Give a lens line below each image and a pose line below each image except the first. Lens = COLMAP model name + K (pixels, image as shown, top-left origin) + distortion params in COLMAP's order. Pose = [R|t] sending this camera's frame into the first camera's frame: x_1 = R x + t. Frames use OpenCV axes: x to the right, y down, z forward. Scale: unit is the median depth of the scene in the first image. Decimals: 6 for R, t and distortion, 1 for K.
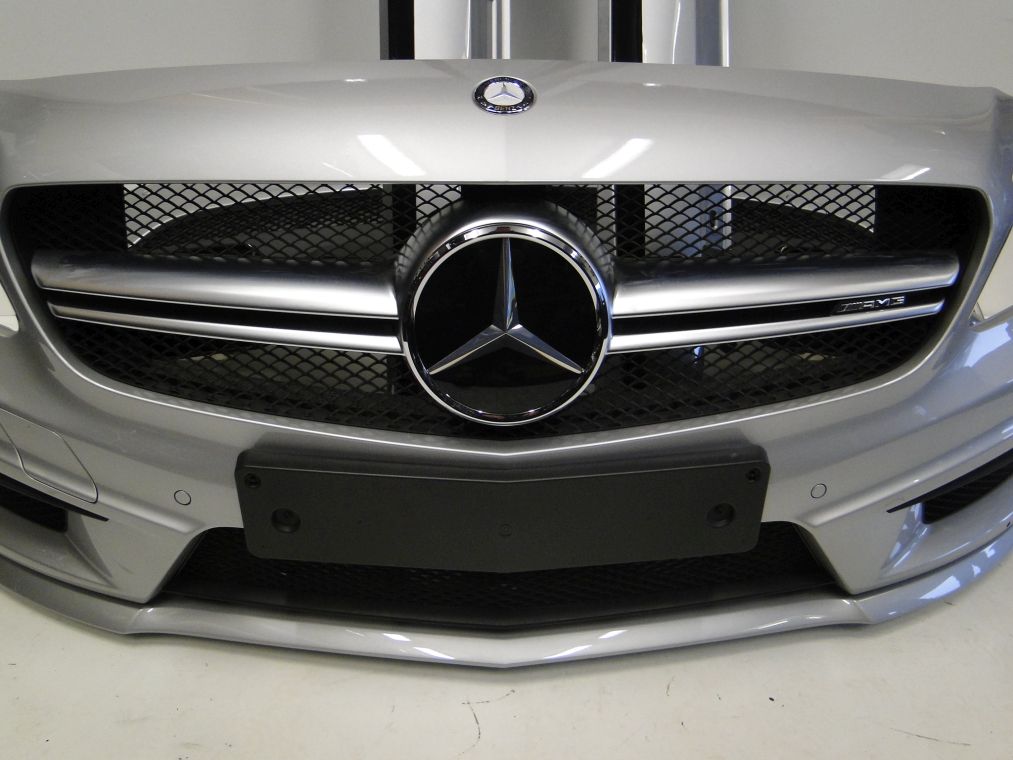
lens RADIAL K [[860.1, 0, 506.5], [0, 860.1, 380.0], [0, 0, 1]] dist [-0.018097, -0.000852]
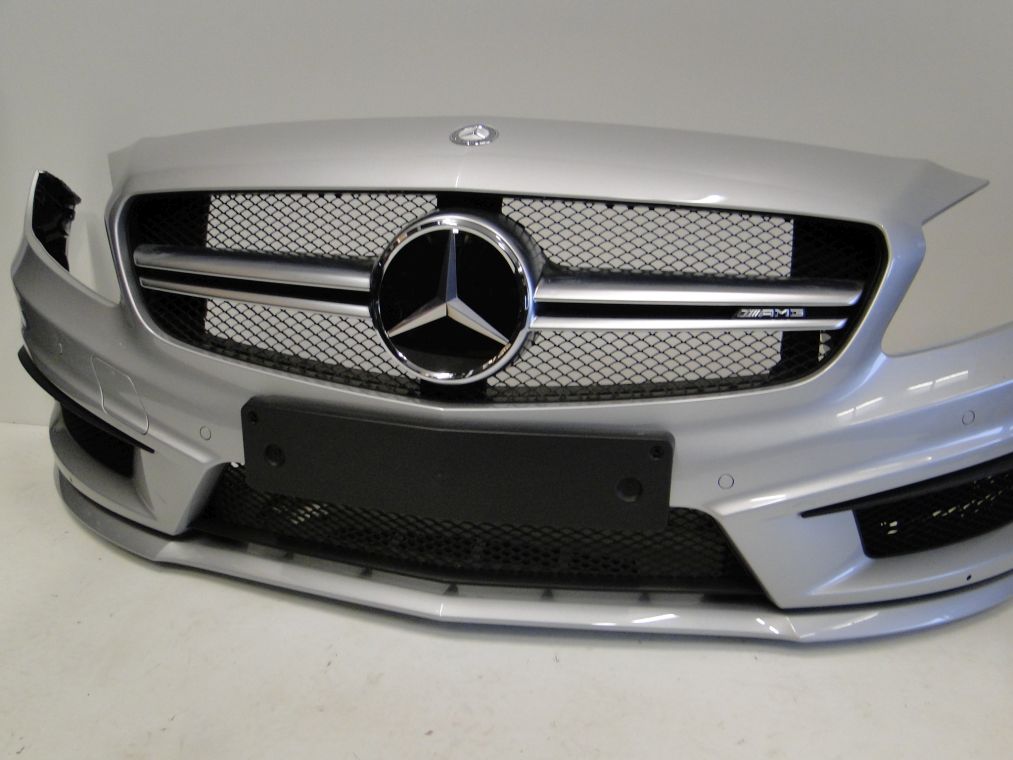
lens RADIAL K [[860.1, 0, 506.5], [0, 860.1, 380.0], [0, 0, 1]] dist [-0.018097, -0.000852]
pose [[0.973933, 0.073976, -0.214436, 0.333326], [-0.117967, 0.972616, -0.200254, 0.271069], [0.193750, 0.220331, 0.955989, -0.150403]]
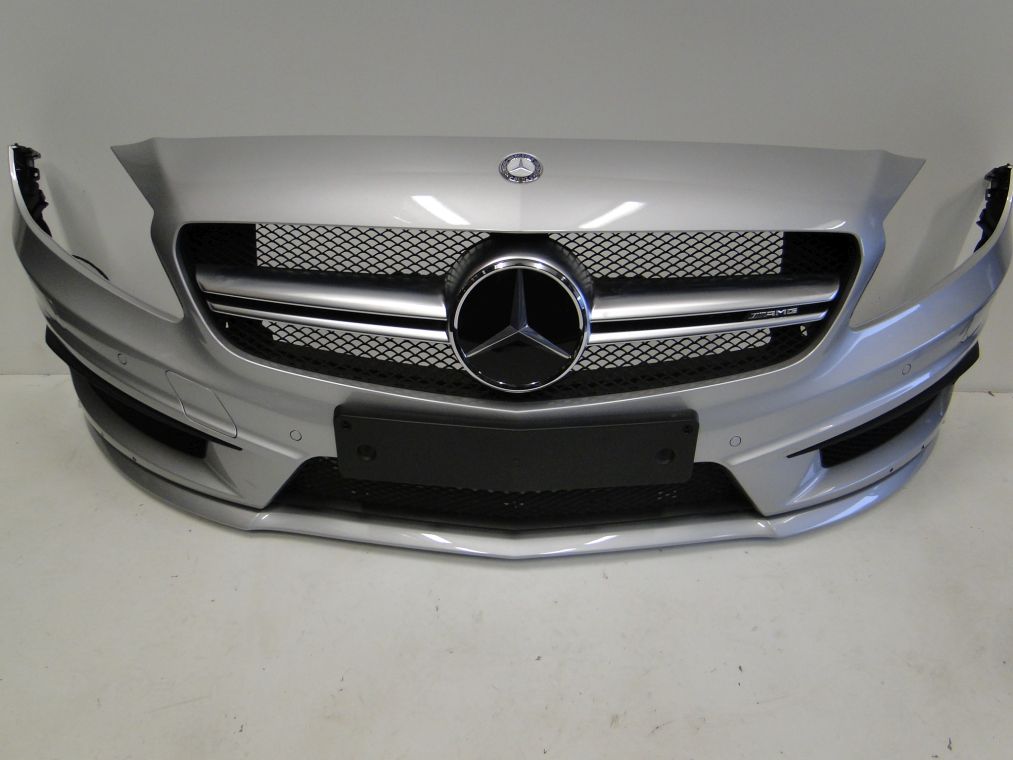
lens RADIAL K [[860.1, 0, 506.5], [0, 860.1, 380.0], [0, 0, 1]] dist [-0.018097, -0.000852]
pose [[0.999344, 0.022048, -0.028745, 0.021774], [-0.020178, 0.997758, 0.063803, -0.059878], [0.030087, -0.063181, 0.997548, -0.460798]]
